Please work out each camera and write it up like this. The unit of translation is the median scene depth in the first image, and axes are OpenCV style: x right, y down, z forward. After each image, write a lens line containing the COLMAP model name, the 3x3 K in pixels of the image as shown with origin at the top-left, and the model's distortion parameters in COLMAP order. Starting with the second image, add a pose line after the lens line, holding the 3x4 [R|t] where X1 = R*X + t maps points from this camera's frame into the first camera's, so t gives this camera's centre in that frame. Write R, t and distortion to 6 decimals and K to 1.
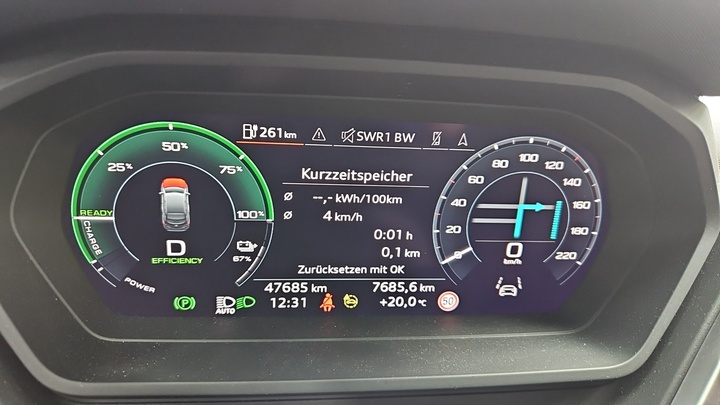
lens RADIAL K [[479.8, 0, 362.7], [0, 479.8, 206.4], [0, 0, 1]] dist [0.018289, -0.013684]
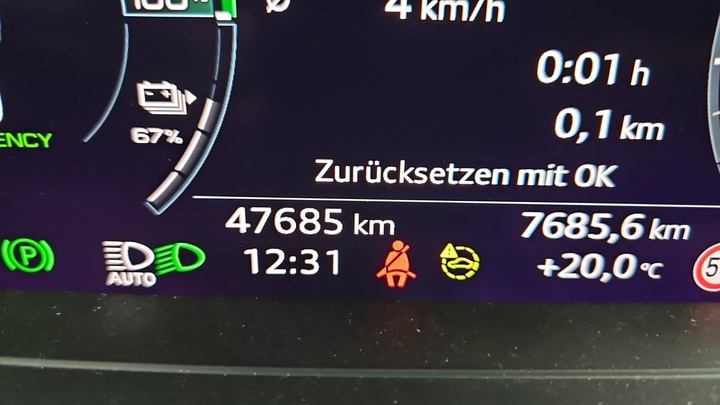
lens RADIAL K [[479.8, 0, 361.6], [0, 479.8, 205.1], [0, 0, 1]] dist [0.018289, -0.013684]
pose [[0.990950, 0.008761, -0.133949, -0.051340], [0.002236, 0.996652, 0.081732, 0.126170], [0.134217, -0.081292, 0.987612, 0.640716]]
